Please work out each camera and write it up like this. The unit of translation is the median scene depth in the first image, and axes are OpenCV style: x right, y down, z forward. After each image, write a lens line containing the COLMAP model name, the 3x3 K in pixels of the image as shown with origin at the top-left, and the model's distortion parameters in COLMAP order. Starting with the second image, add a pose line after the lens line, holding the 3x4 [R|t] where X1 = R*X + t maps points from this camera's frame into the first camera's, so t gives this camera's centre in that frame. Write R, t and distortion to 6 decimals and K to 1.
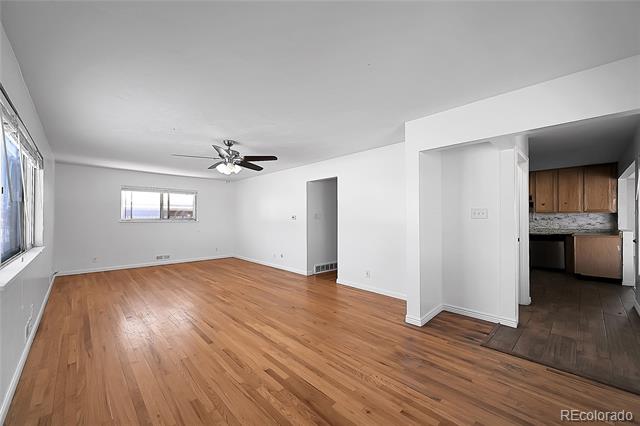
lens RADIAL K [[252.0, 0, 317.5], [0, 252.0, 217.0], [0, 0, 1]] dist [0.002529, 0.000254]
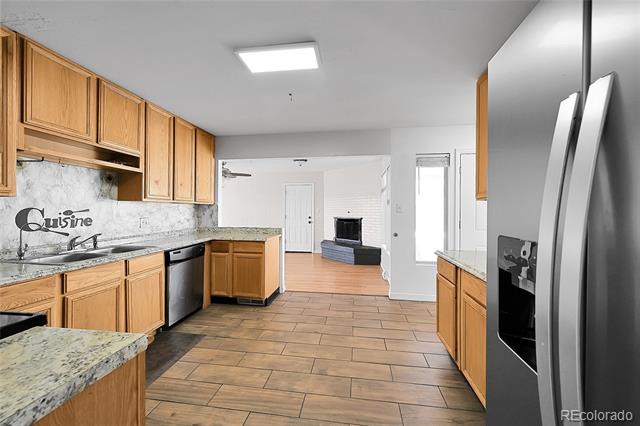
lens RADIAL K [[252.0, 0, 316.2], [0, 252.0, 213.2], [0, 0, 1]] dist [0.002529, 0.000254]
pose [[-0.610531, -0.014293, 0.791863, 0.392238], [-0.012765, 0.999885, 0.008206, -0.001990], [-0.791889, -0.005098, -0.610643, 1.130003]]
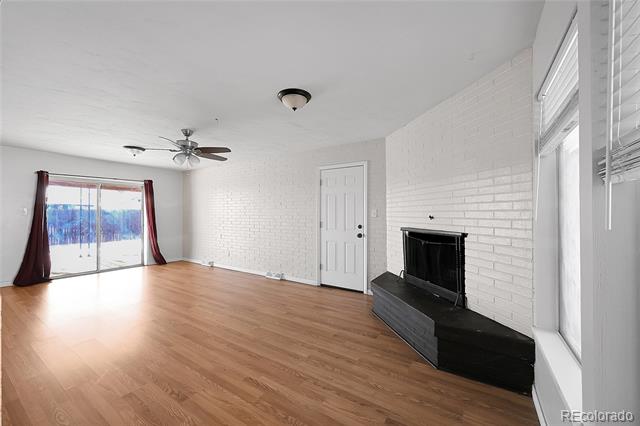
lens RADIAL K [[252.0, 0, 323.2], [0, 252.0, 211.1], [0, 0, 1]] dist [0.002529, 0.000254]
pose [[-0.245391, 0.000169, 0.969424, 0.788935], [-0.006114, 0.999980, -0.001722, -0.009039], [-0.969405, -0.006350, -0.245385, 0.638682]]
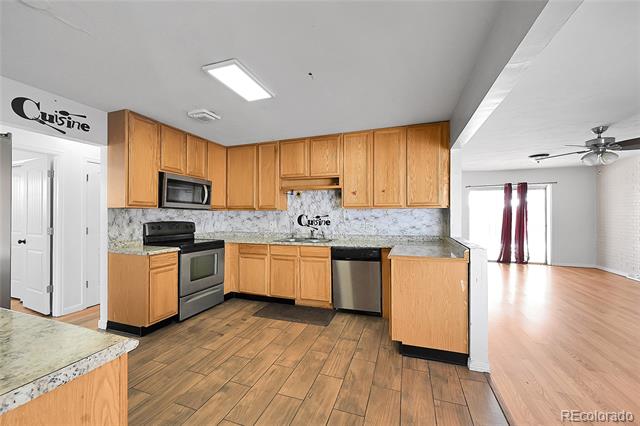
lens RADIAL K [[252.0, 0, 317.5], [0, 252.0, 214.6], [0, 0, 1]] dist [0.002529, 0.000254]
pose [[0.891811, -0.005642, 0.452374, 0.614306], [0.002526, 0.999969, 0.007491, -0.006698], [-0.452402, -0.005537, 0.891797, 0.581869]]
